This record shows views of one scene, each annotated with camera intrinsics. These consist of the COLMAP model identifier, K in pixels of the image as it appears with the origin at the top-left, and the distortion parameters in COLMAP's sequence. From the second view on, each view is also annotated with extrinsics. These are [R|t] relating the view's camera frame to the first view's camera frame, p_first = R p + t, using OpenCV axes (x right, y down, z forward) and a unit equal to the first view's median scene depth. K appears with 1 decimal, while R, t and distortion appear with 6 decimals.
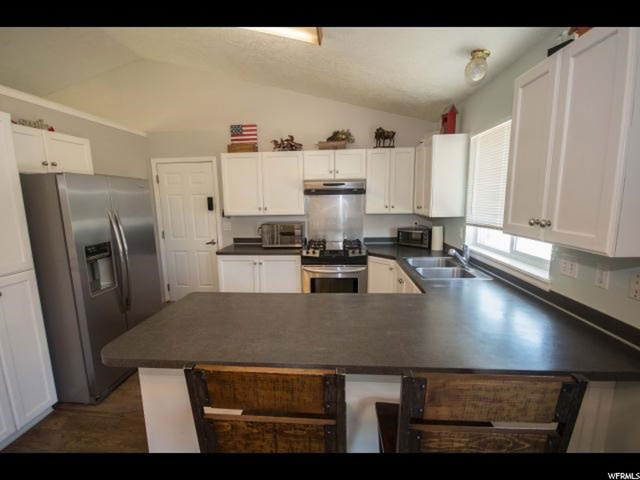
lens RADIAL K [[297.2, 0, 313.5], [0, 297.2, 245.5], [0, 0, 1]] dist [0.008814, -0.009499]
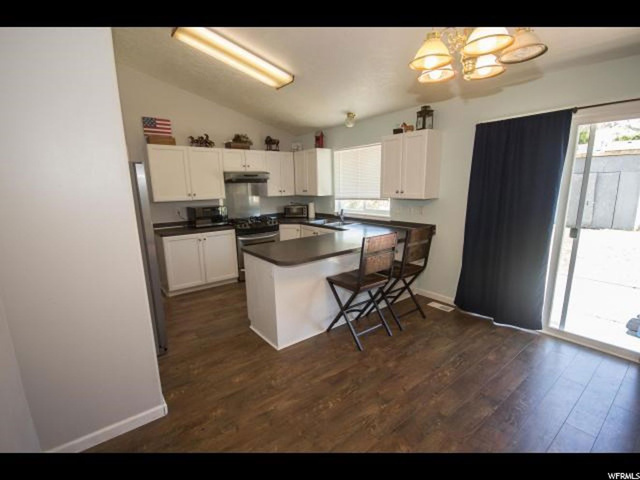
lens RADIAL K [[297.2, 0, 313.5], [0, 297.2, 245.5], [0, 0, 1]] dist [0.008814, -0.009499]
pose [[0.736363, -0.135277, 0.662925, -0.654420], [0.114879, 0.990579, 0.074534, 0.045522], [-0.666763, 0.021272, 0.744967, -0.207602]]
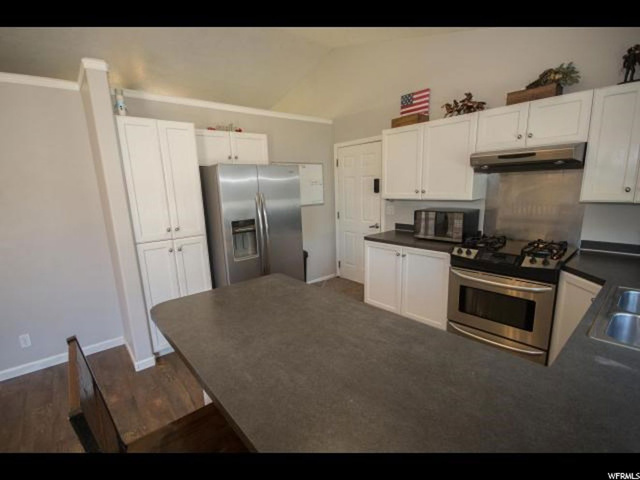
lens RADIAL K [[297.2, 0, 313.5], [0, 297.2, 245.5], [0, 0, 1]] dist [0.008814, -0.009499]
pose [[0.708773, 0.131865, -0.693002, 0.227988], [-0.085327, 0.991186, 0.101335, -0.033692], [0.700257, -0.012692, 0.713778, 0.197195]]
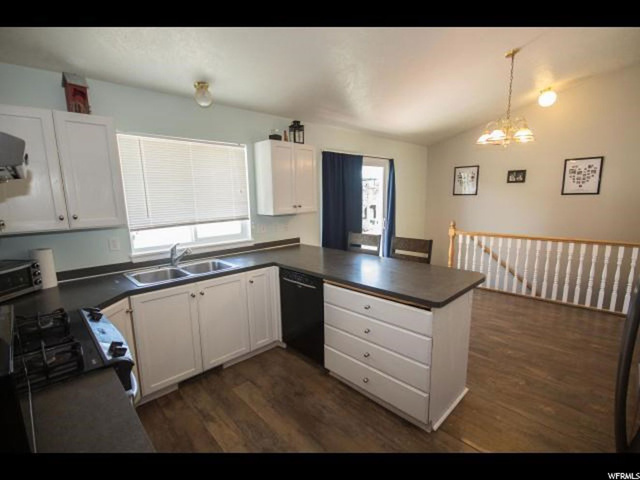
lens RADIAL K [[297.2, 0, 313.5], [0, 297.2, 245.5], [0, 0, 1]] dist [0.008814, -0.009499]
pose [[-0.754503, -0.081654, 0.651197, -0.387348], [0.134166, 0.952085, 0.274833, -0.159847], [-0.642436, 0.294731, -0.707396, 1.021788]]
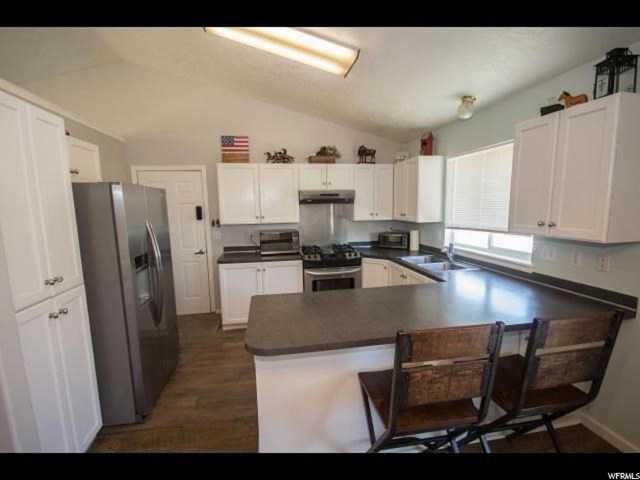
lens RADIAL K [[297.2, 0, 313.5], [0, 297.2, 245.5], [0, 0, 1]] dist [0.008814, -0.009499]
pose [[0.967639, -0.035447, 0.249836, -0.264983], [0.042036, 0.998894, -0.021088, 0.004588], [-0.248813, 0.030908, 0.968058, -0.053655]]
